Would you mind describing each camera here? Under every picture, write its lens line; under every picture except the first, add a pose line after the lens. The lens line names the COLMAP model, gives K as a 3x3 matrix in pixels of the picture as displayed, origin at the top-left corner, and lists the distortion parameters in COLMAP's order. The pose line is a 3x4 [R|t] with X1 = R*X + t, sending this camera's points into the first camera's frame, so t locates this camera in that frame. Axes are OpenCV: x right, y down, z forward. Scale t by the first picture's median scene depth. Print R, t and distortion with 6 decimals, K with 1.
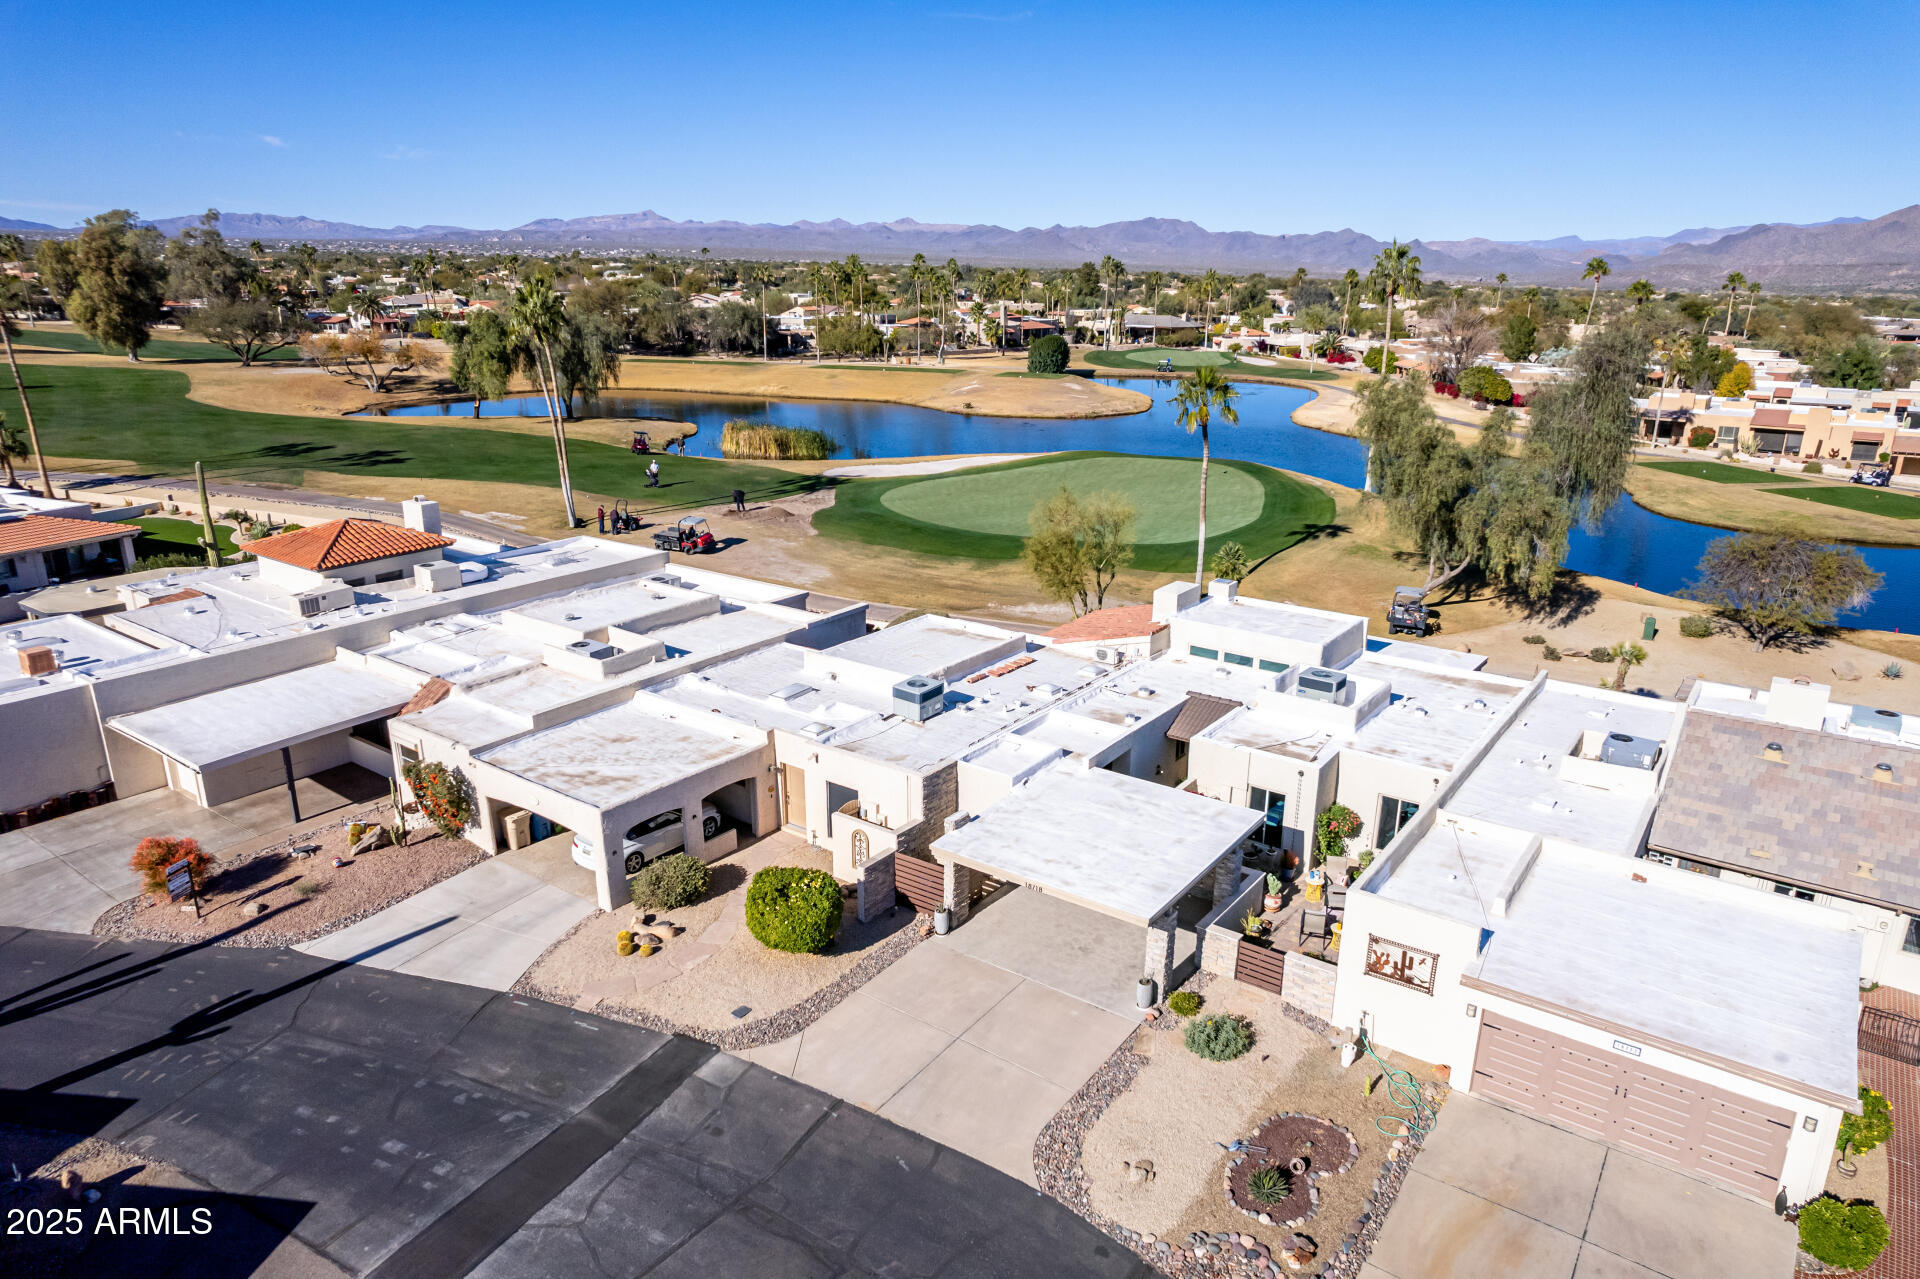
lens RADIAL K [[1206.3, 0, 960.0], [0, 1206.3, 639.5], [0, 0, 1]] dist [-0.064613, 0.060930]
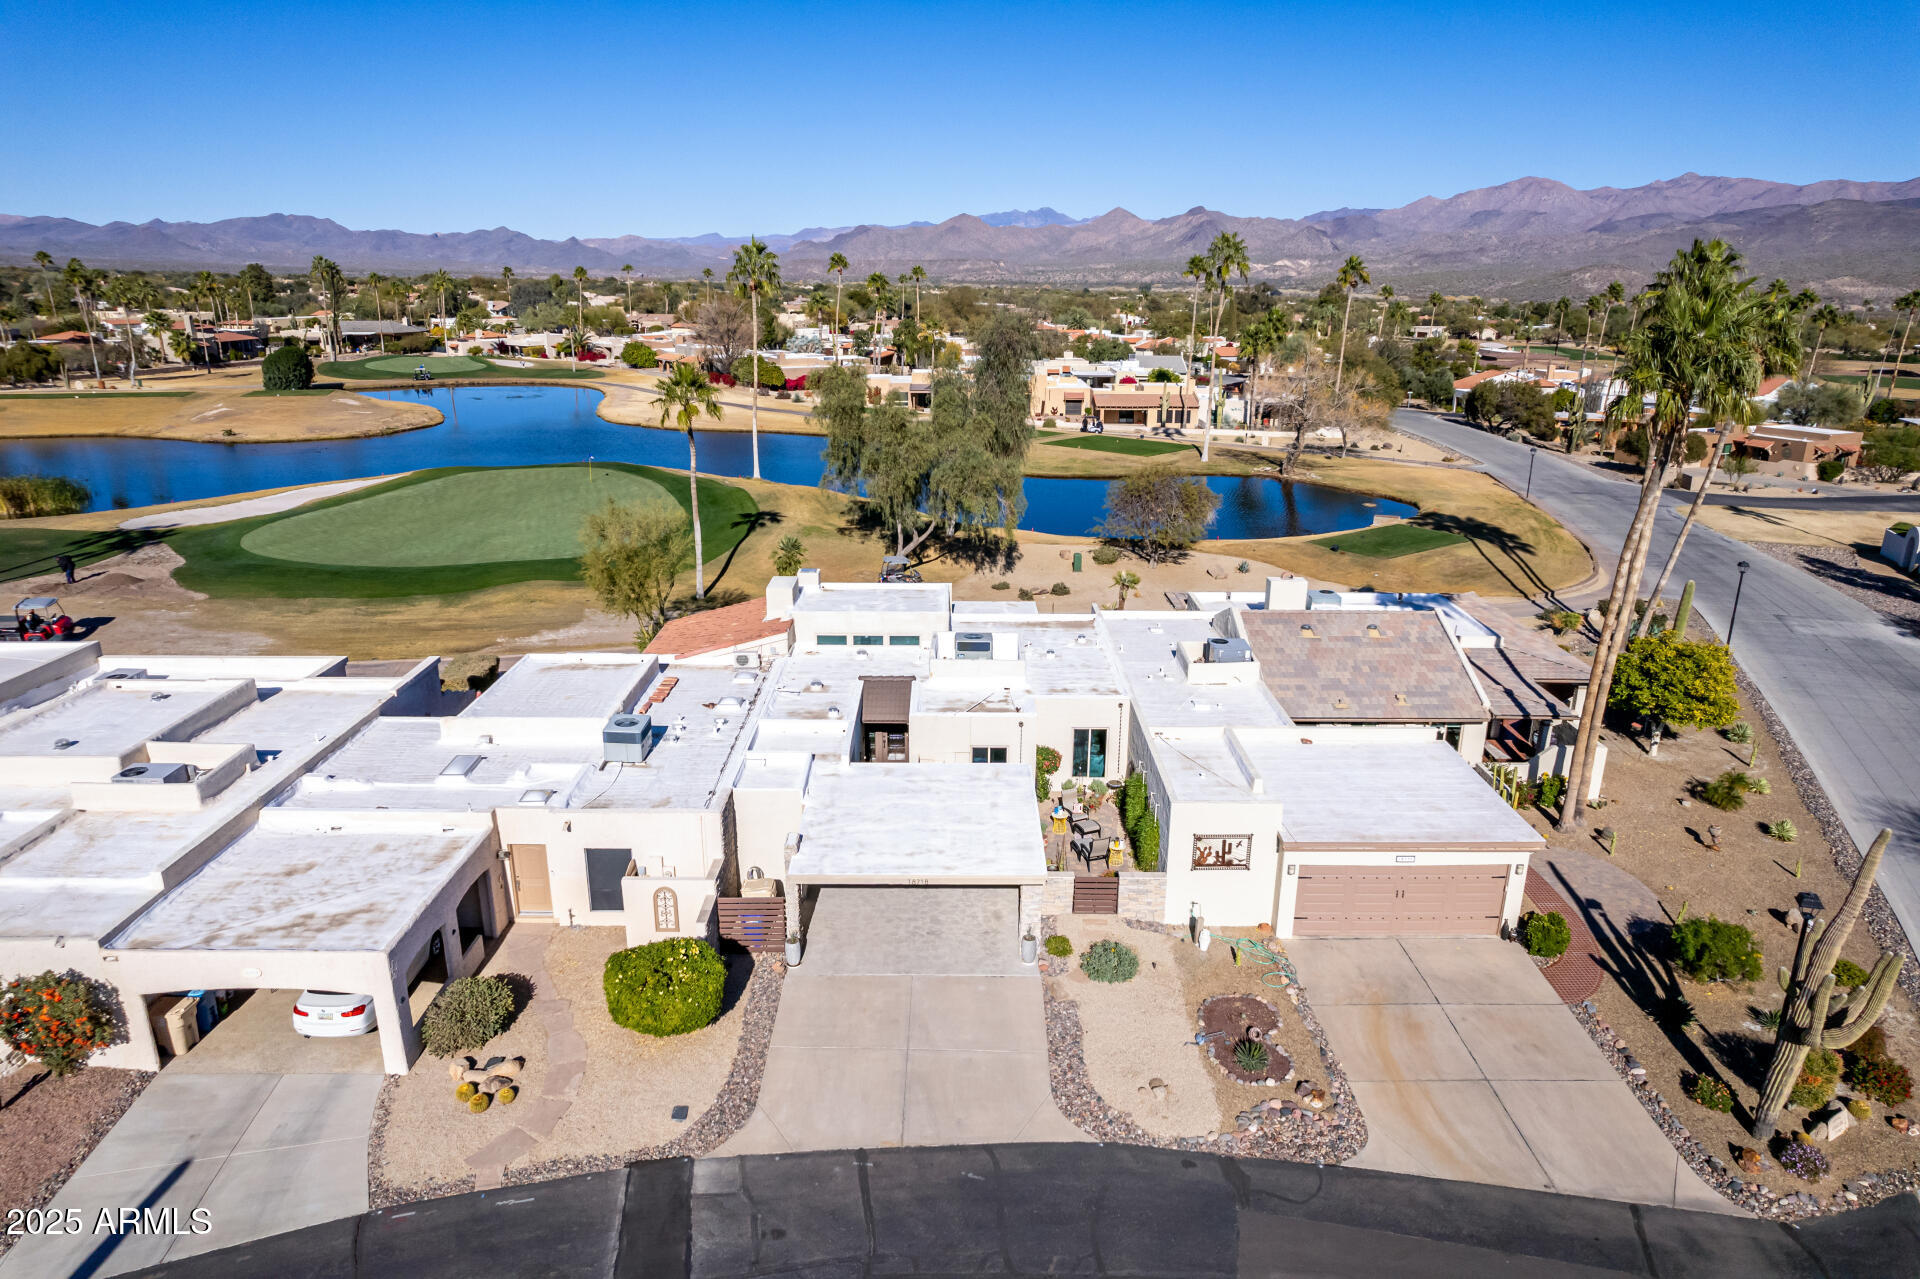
lens RADIAL K [[1206.3, 0, 960.0], [0, 1206.3, 639.5], [0, 0, 1]] dist [-0.064613, 0.060930]
pose [[0.811271, -0.173899, 0.558210, -0.297613], [0.173080, 0.983382, 0.054809, -0.028354], [-0.558465, 0.052150, 0.827887, 0.096168]]
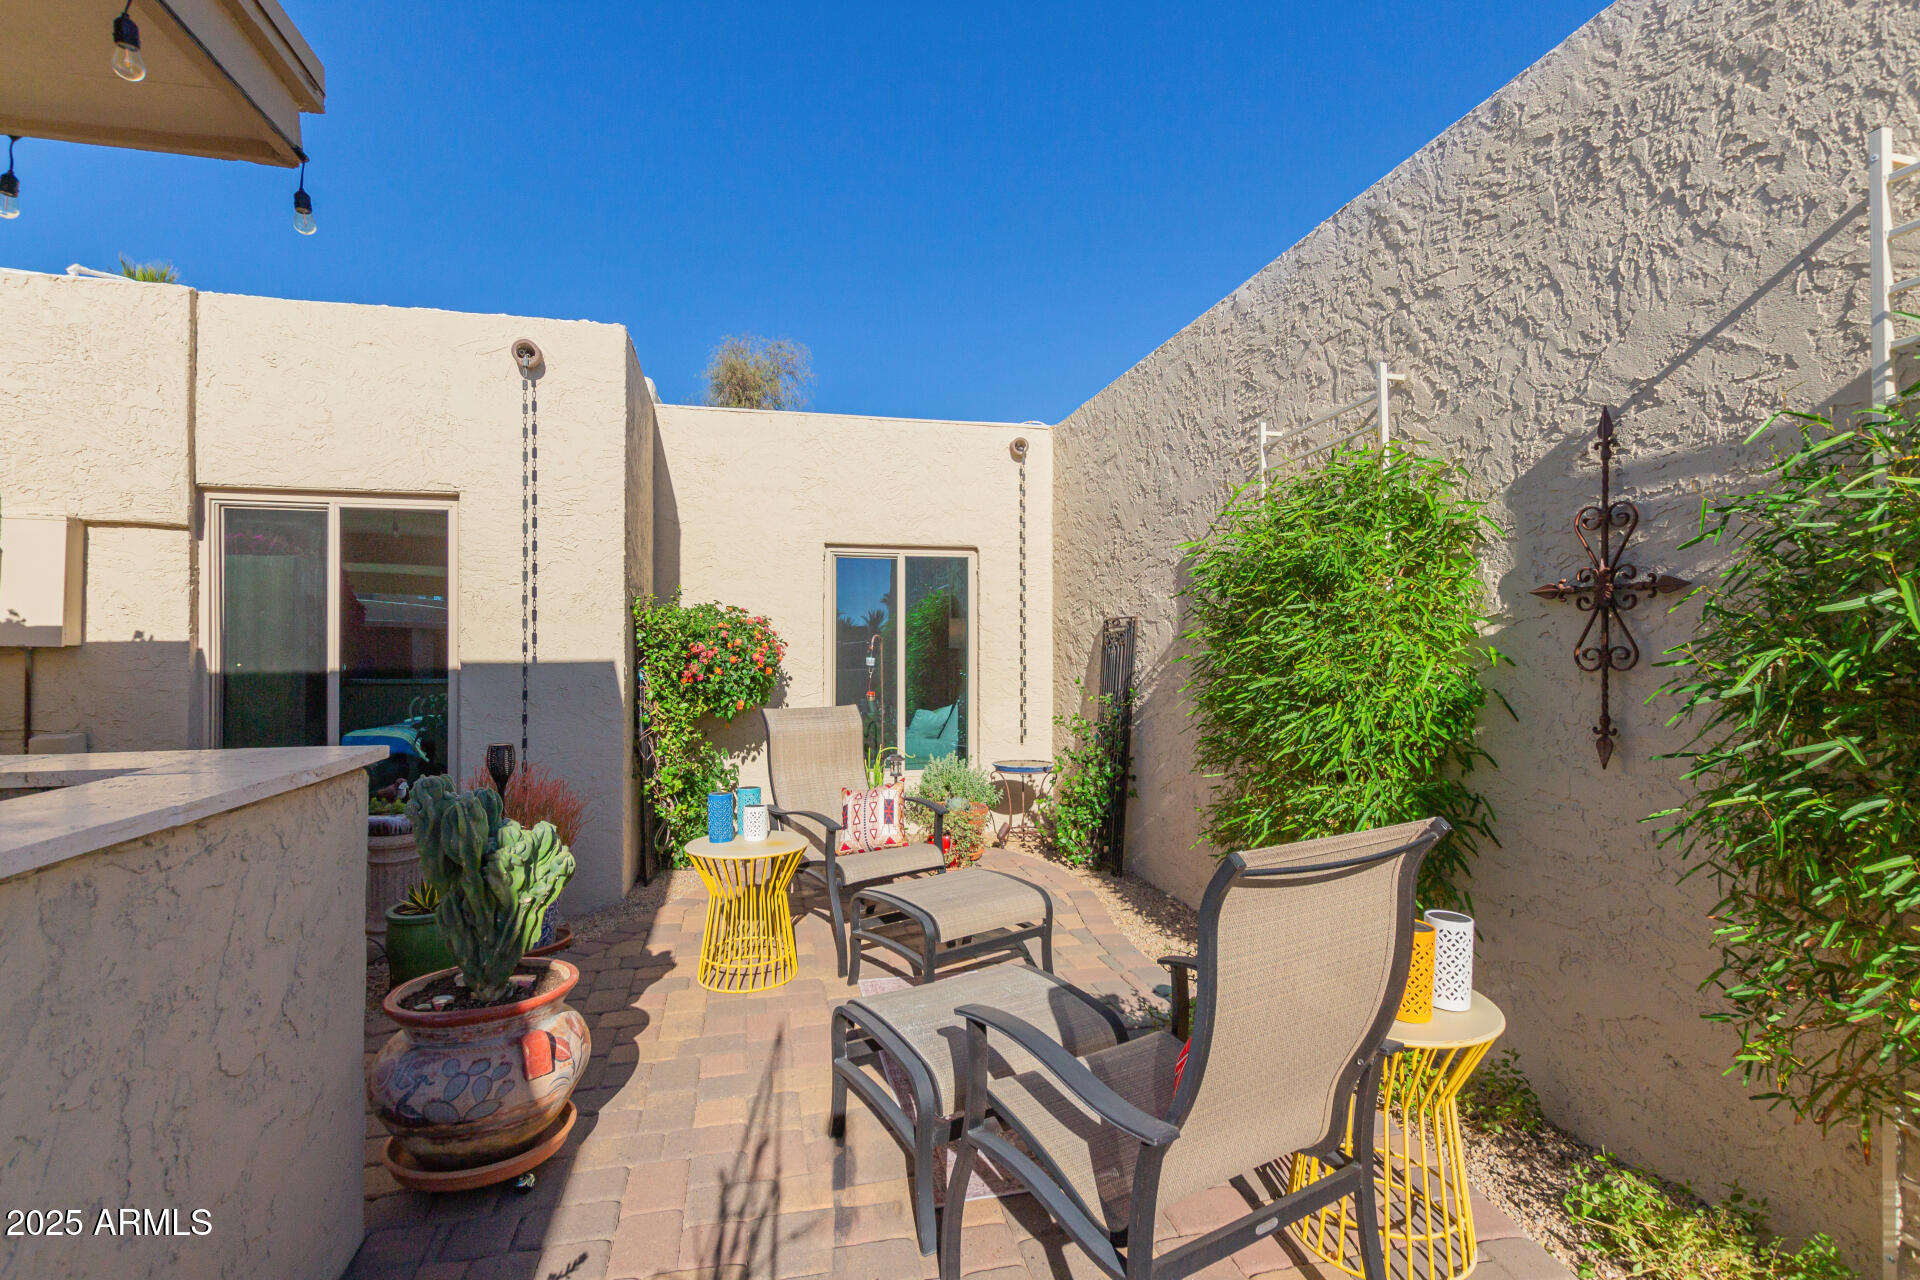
lens RADIAL K [[884.1, 0, 952.9], [0, 884.1, 648.9], [0, 0, 1]] dist [0.001525, 0.000059]
pose [[0.656497, 0.001277, 0.754328, 0.182809], [0.225697, 0.953856, -0.198041, 0.164167], [-0.719773, 0.300263, 0.625915, 0.721741]]
